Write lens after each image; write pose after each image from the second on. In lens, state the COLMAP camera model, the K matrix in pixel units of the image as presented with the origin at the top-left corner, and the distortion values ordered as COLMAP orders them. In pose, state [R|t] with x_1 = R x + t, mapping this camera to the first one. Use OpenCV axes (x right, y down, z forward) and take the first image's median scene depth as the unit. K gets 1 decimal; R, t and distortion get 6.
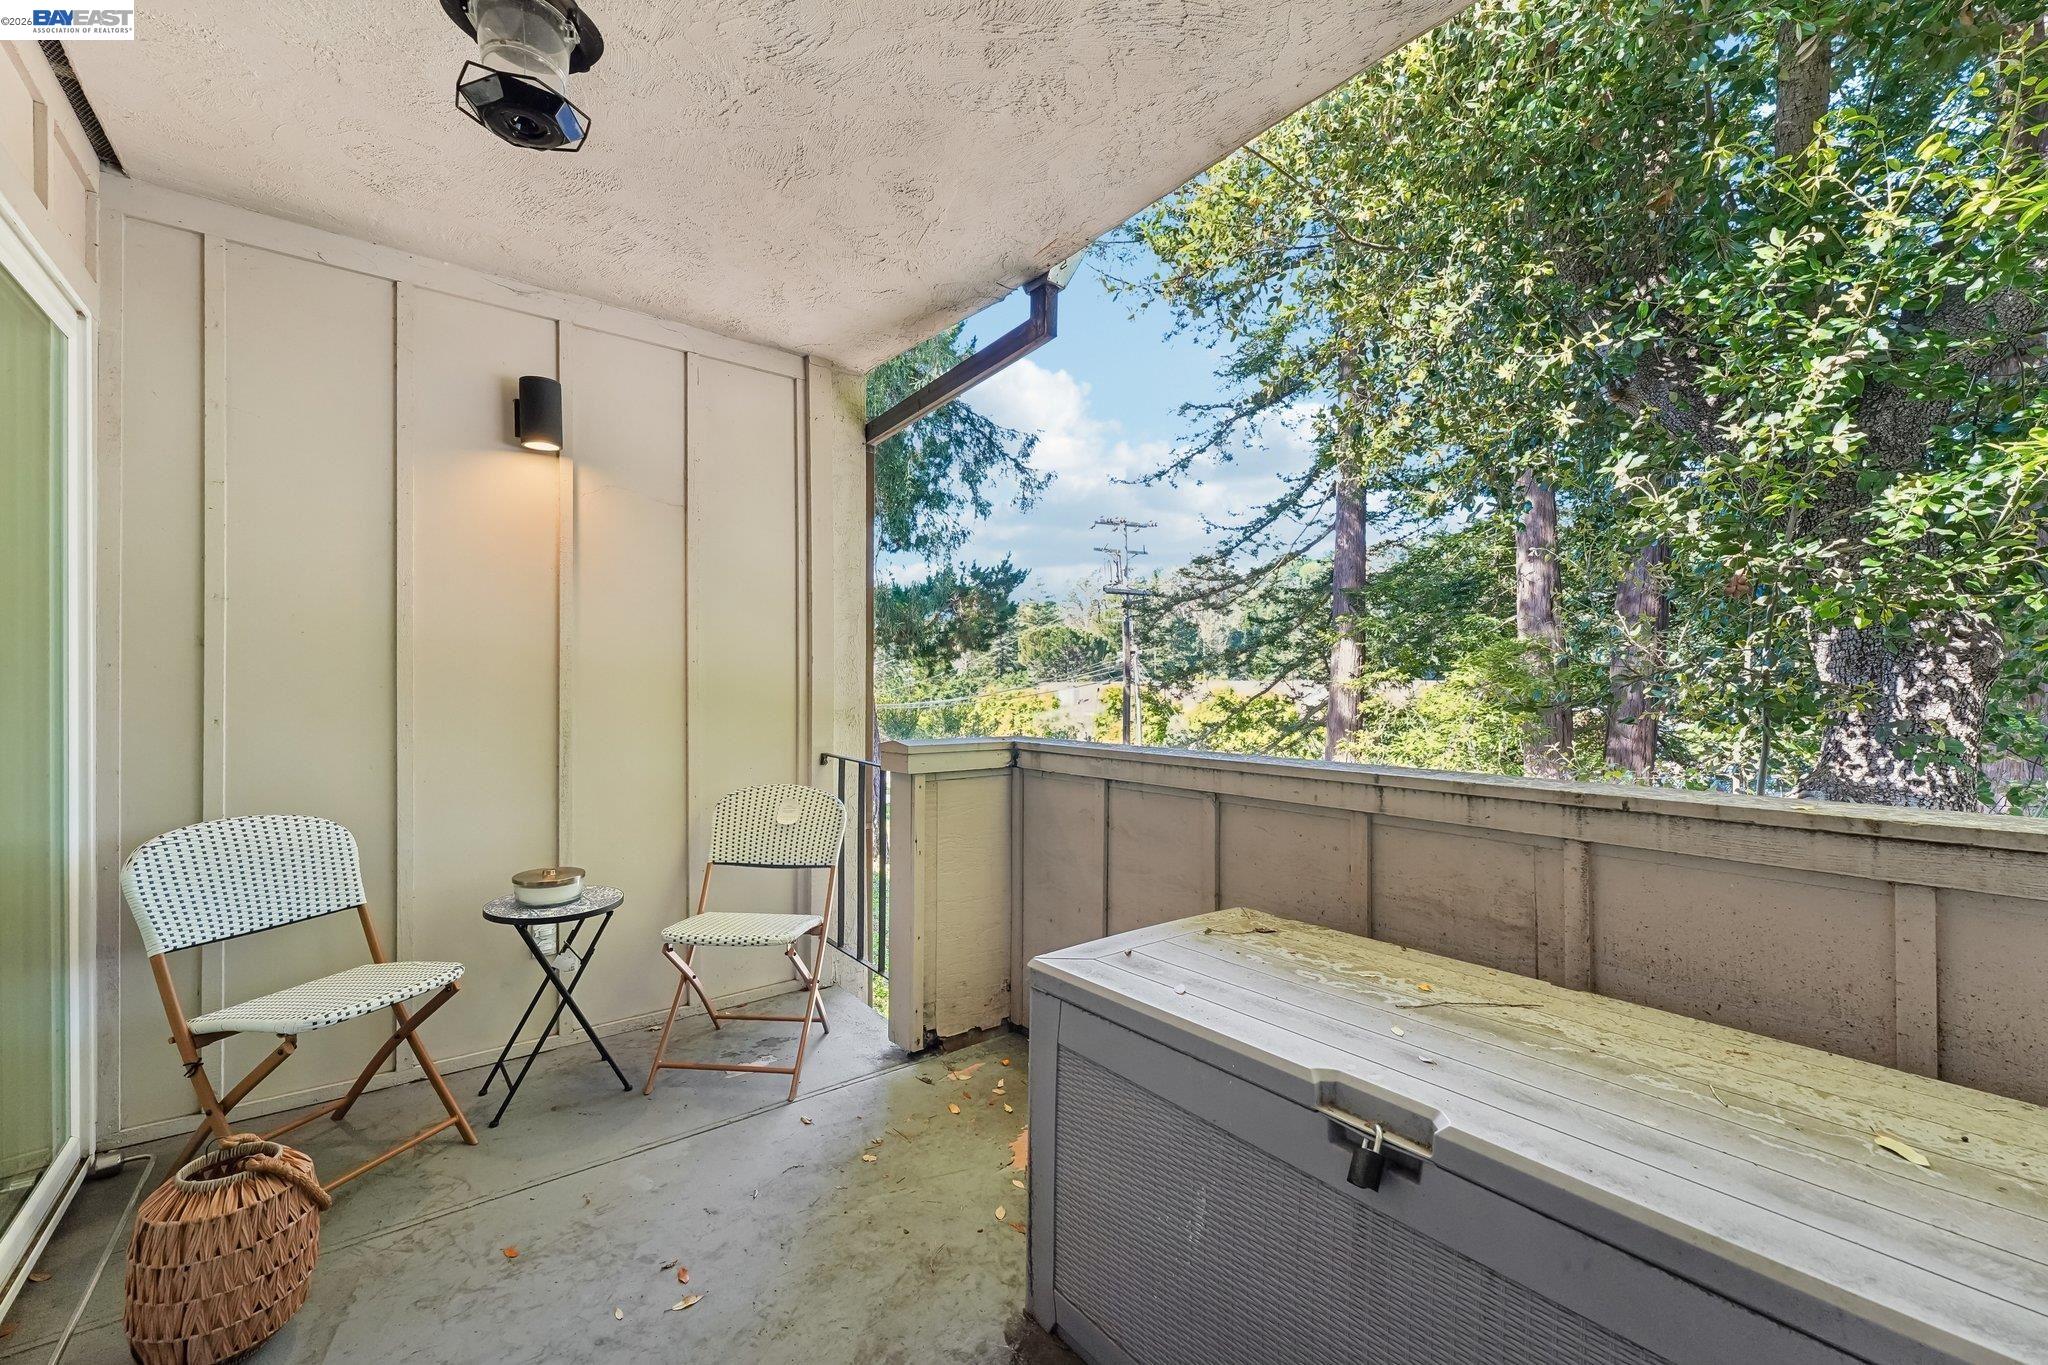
lens RADIAL K [[814.4, 0, 1016.4], [0, 814.4, 681.1], [0, 0, 1]] dist [0.012807, -0.004967]
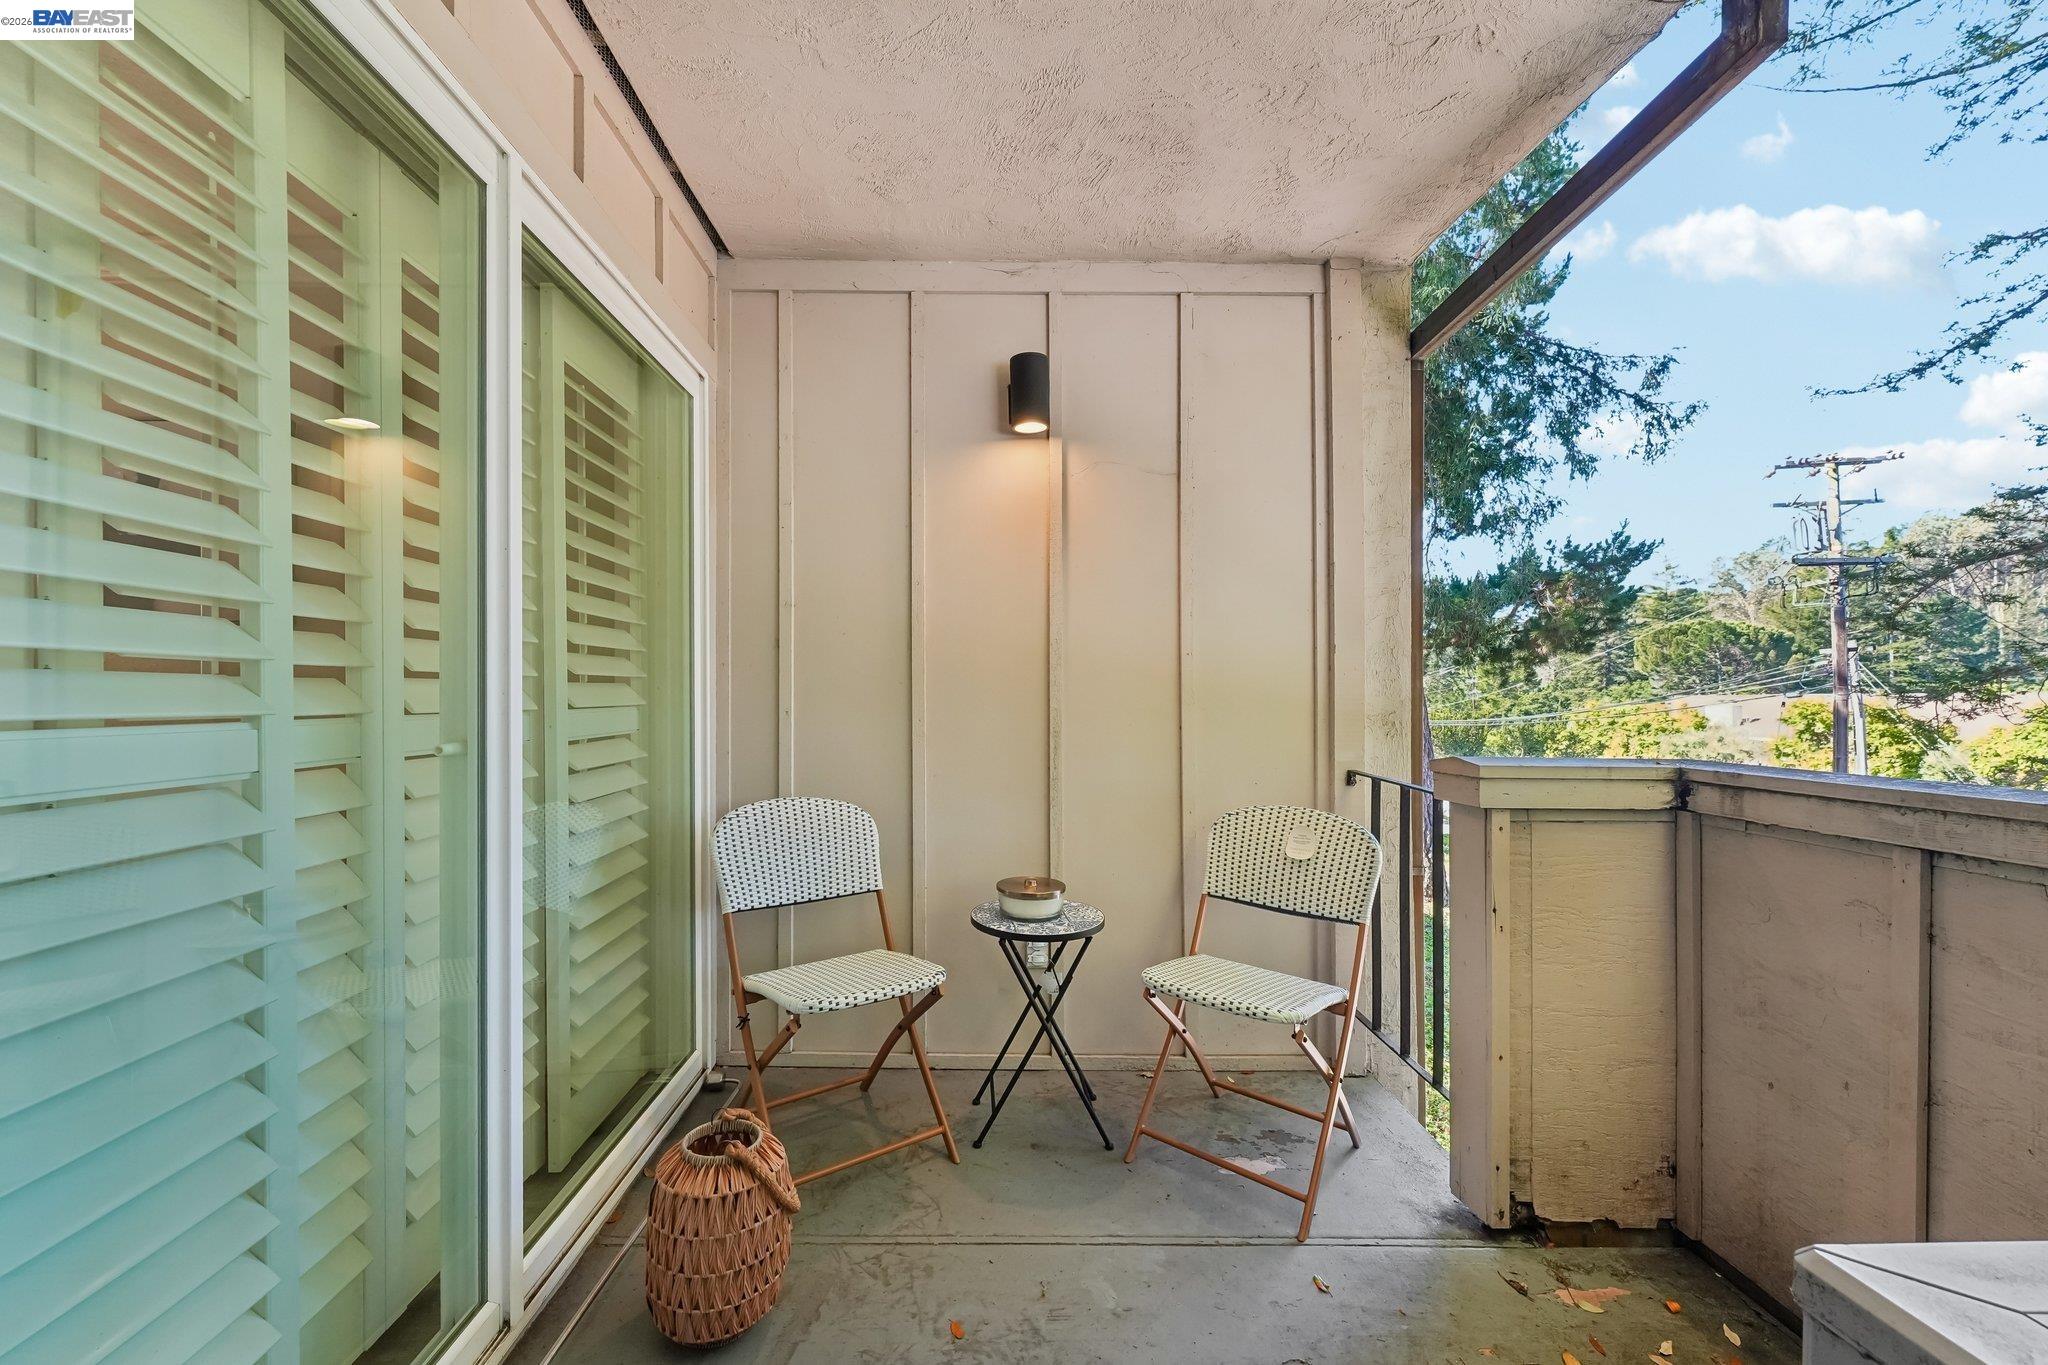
lens RADIAL K [[814.4, 0, 999.1], [0, 814.4, 690.2], [0, 0, 1]] dist [0.012807, -0.004967]
pose [[0.792622, -0.005268, -0.609691, -0.039244], [0.001452, 0.999976, -0.006752, 0.023107], [0.609712, 0.004467, 0.792611, 0.247214]]
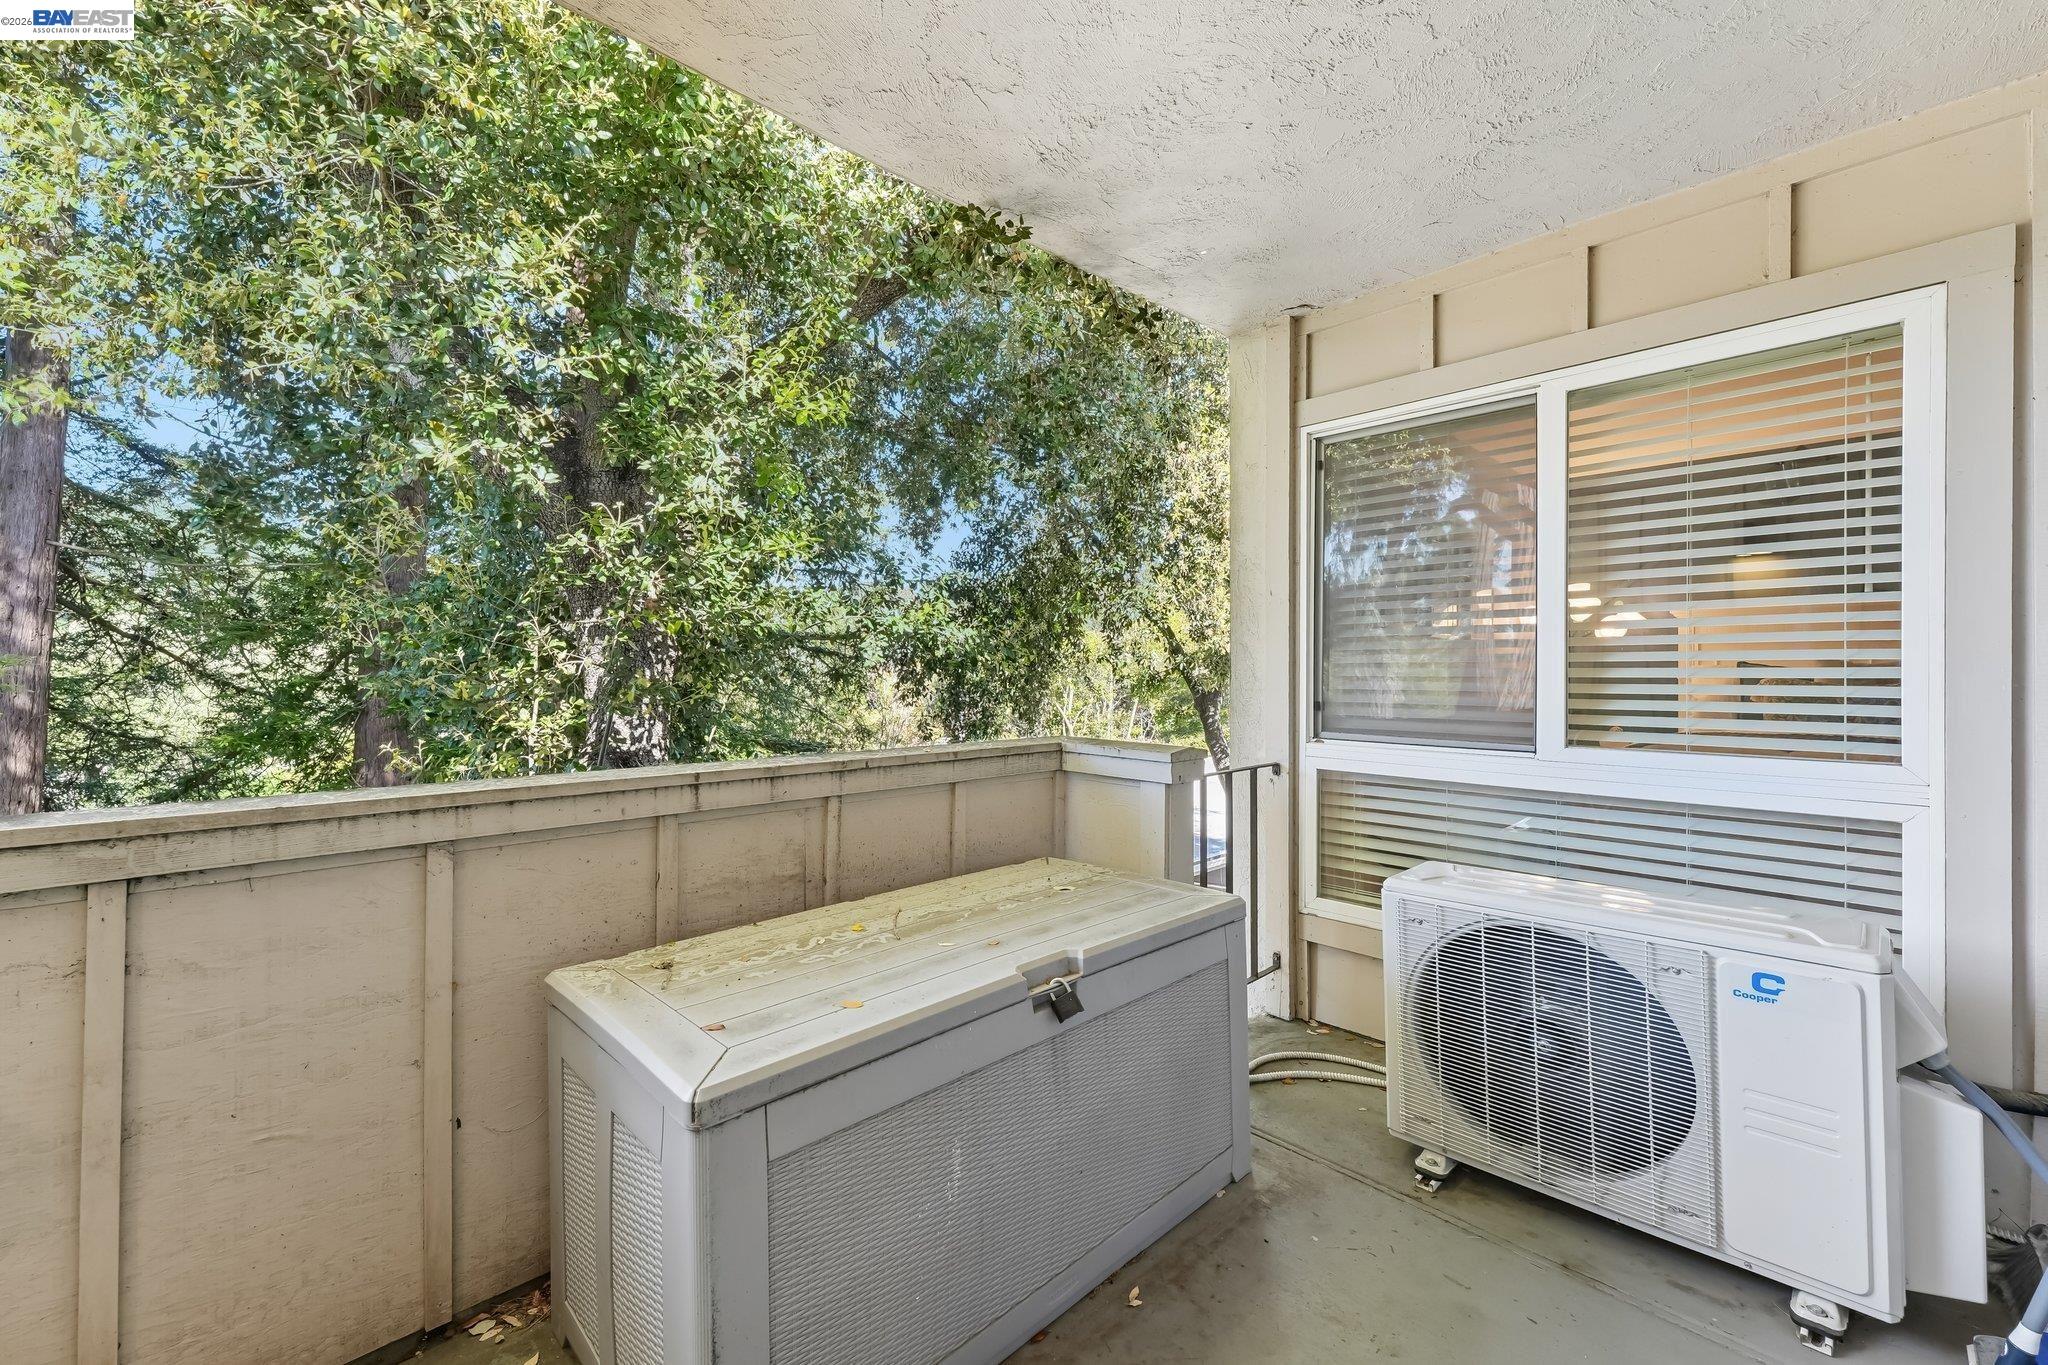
lens RADIAL K [[814.4, 0, 1011.1], [0, 814.4, 674.8], [0, 0, 1]] dist [0.012807, -0.004967]
pose [[-0.075813, 0.002193, 0.997120, -0.461900], [0.002947, 0.999994, -0.001975, -0.002823], [-0.997118, 0.002788, -0.075819, 0.534140]]
